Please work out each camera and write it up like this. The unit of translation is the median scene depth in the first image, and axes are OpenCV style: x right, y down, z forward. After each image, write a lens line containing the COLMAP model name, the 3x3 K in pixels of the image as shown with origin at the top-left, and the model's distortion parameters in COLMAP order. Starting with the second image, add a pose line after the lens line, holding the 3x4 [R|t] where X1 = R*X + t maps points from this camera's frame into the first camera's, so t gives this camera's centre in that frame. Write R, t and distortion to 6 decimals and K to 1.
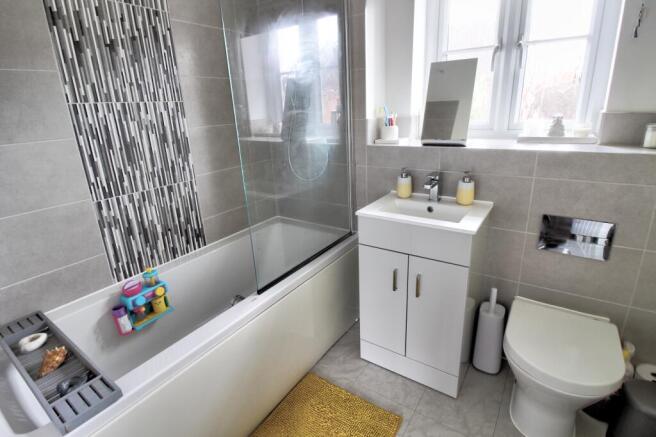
lens RADIAL K [[333.2, 0, 322.6], [0, 333.2, 207.7], [0, 0, 1]] dist [0.003364, -0.011756]
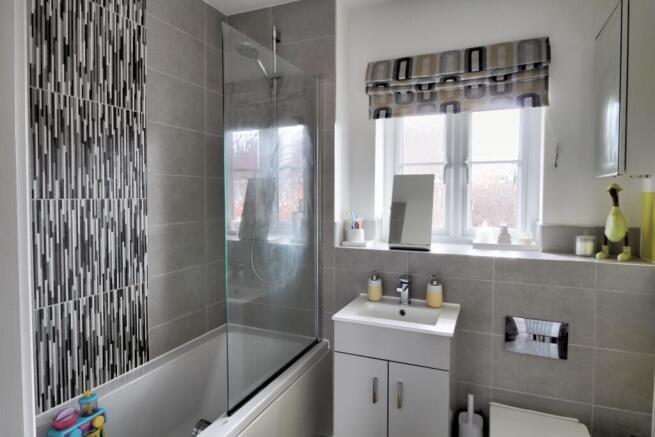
lens RADIAL K [[369.6, 0, 332.0], [0, 369.6, 211.6], [0, 0, 1]] dist [-0.000439, -0.005604]
pose [[0.980884, 0.036872, 0.191067, -0.112483], [0.014853, 0.964834, -0.262441, -0.000020], [-0.194025, 0.260263, 0.945842, -0.092589]]
